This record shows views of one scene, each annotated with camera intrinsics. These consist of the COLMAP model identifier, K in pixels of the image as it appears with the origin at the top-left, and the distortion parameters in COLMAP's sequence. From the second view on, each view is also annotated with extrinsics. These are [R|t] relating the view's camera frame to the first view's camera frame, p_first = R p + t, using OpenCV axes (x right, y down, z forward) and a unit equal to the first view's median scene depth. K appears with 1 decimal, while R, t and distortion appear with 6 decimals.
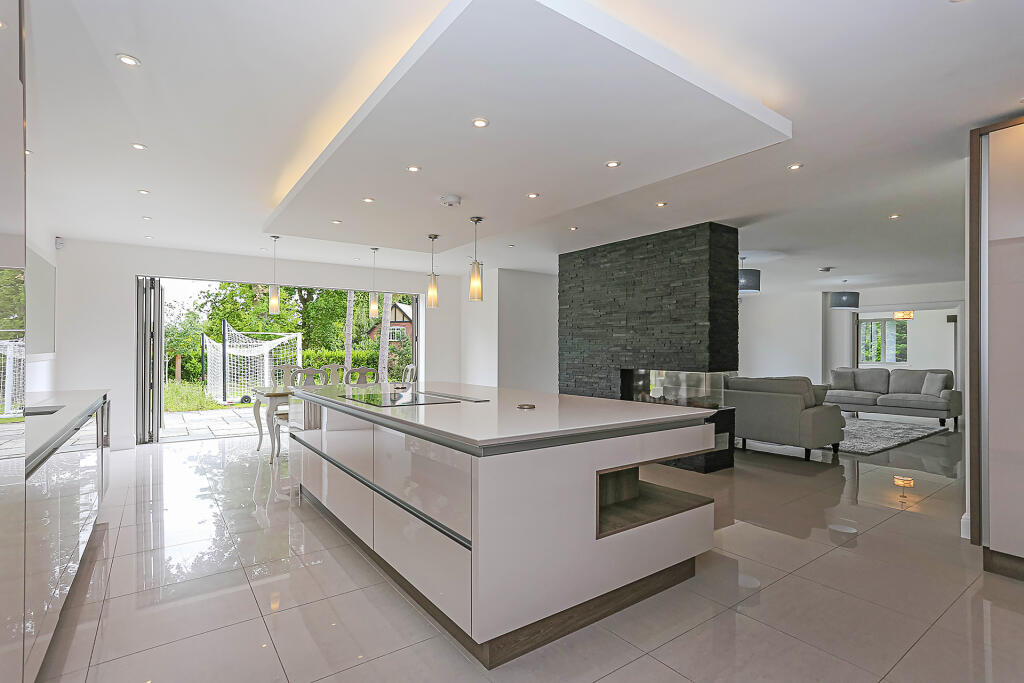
lens RADIAL K [[499.7, 0, 510.2], [0, 499.7, 331.7], [0, 0, 1]] dist [-0.039150, 0.027432]
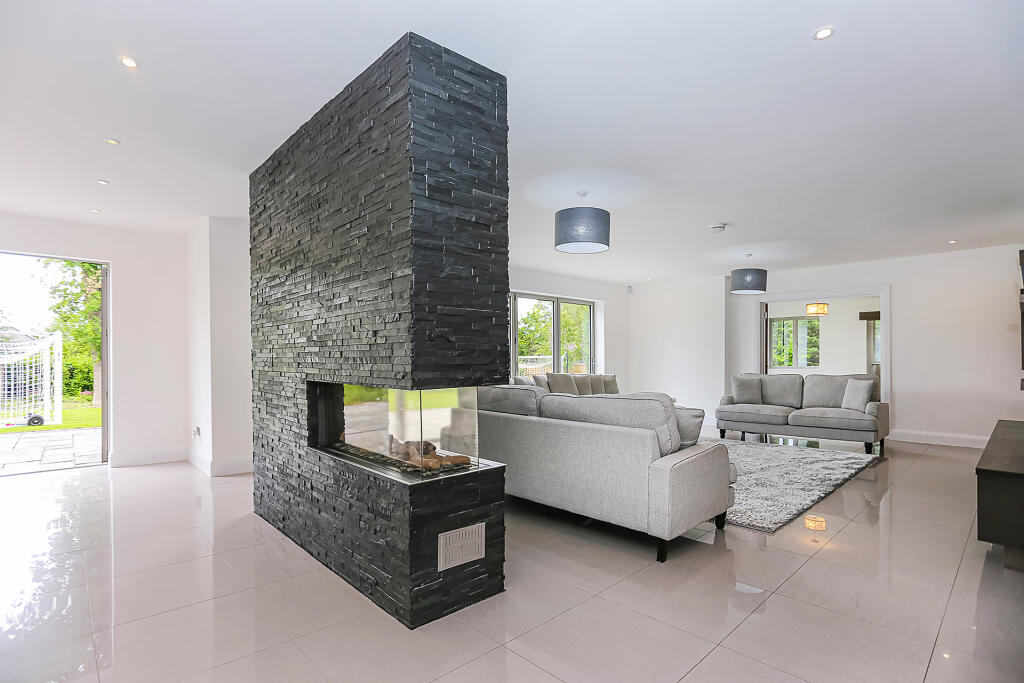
lens RADIAL K [[507.2, 0, 512.0], [0, 507.2, 341.5], [0, 0, 1]] dist [-0.077404, 0.029628]
pose [[0.991501, -0.001211, 0.130092, 0.232311], [0.000777, 0.999994, 0.003384, 0.021882], [-0.130095, -0.003254, 0.991496, 0.311946]]
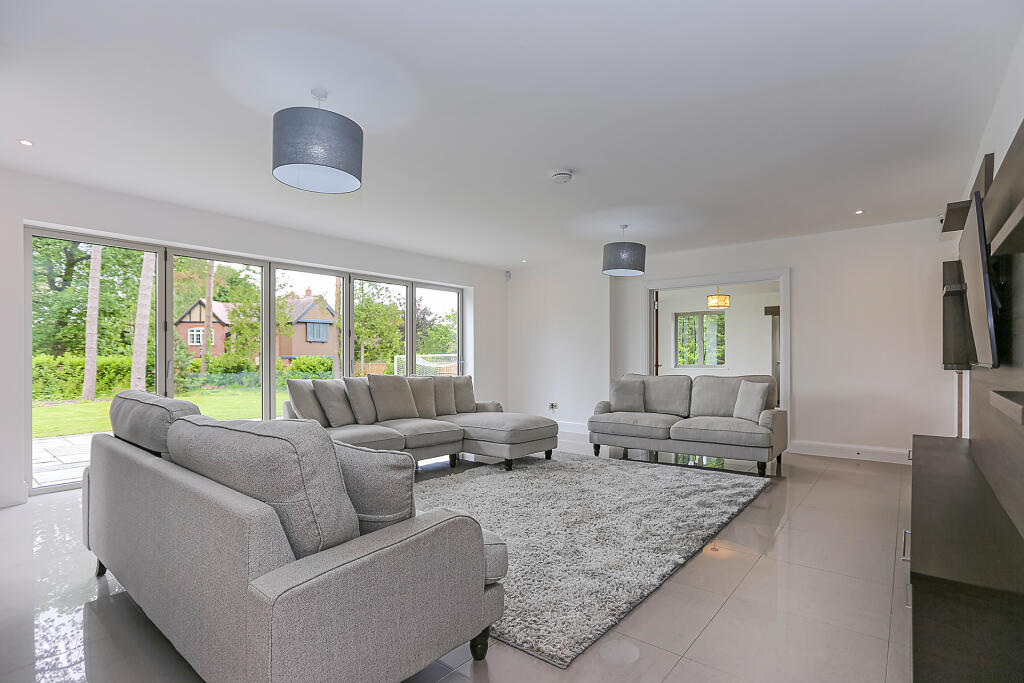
lens RADIAL K [[513.4, 0, 521.2], [0, 513.4, 336.8], [0, 0, 1]] dist [-0.078387, 0.031456]
pose [[0.960621, 0.005872, 0.277799, 0.388710], [-0.005315, 0.999982, -0.002758, 0.029411], [-0.277811, 0.001173, 0.960635, 0.450001]]
